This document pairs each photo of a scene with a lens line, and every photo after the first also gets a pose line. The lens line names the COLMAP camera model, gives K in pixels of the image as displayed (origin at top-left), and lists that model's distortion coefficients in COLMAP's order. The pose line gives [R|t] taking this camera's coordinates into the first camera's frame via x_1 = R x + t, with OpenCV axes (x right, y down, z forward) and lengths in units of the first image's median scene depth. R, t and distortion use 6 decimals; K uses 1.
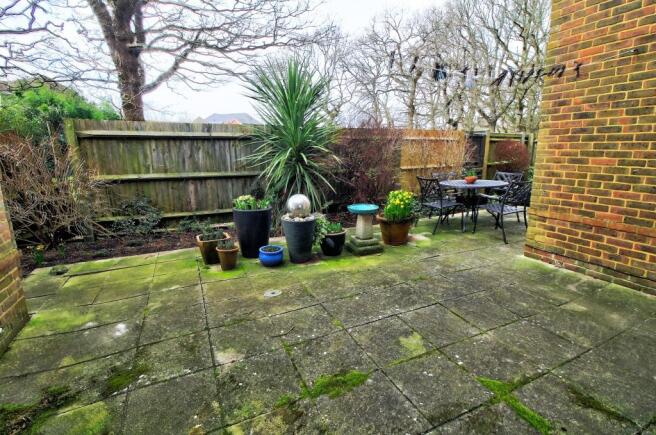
lens RADIAL K [[302.2, 0, 325.7], [0, 302.2, 214.6], [0, 0, 1]] dist [-0.019794, -0.000153]
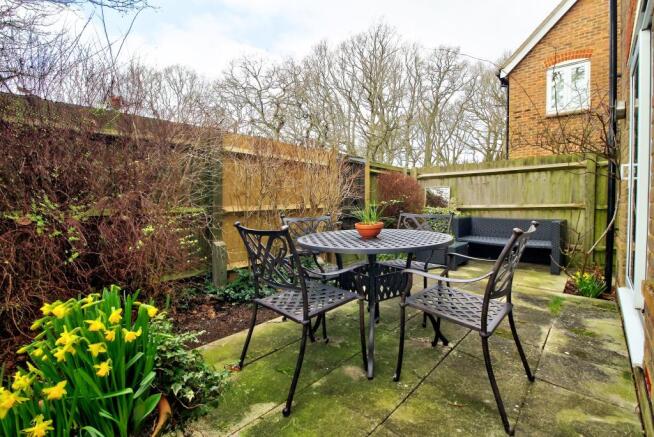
lens RADIAL K [[308.2, 0, 327.0], [0, 308.2, 218.5], [0, 0, 1]] dist [0.000222, 0.000001]
pose [[0.913448, -0.013579, 0.406730, 0.038550], [0.077336, 0.987023, -0.140731, -0.011451], [-0.399540, 0.160005, 0.902644, 0.095421]]
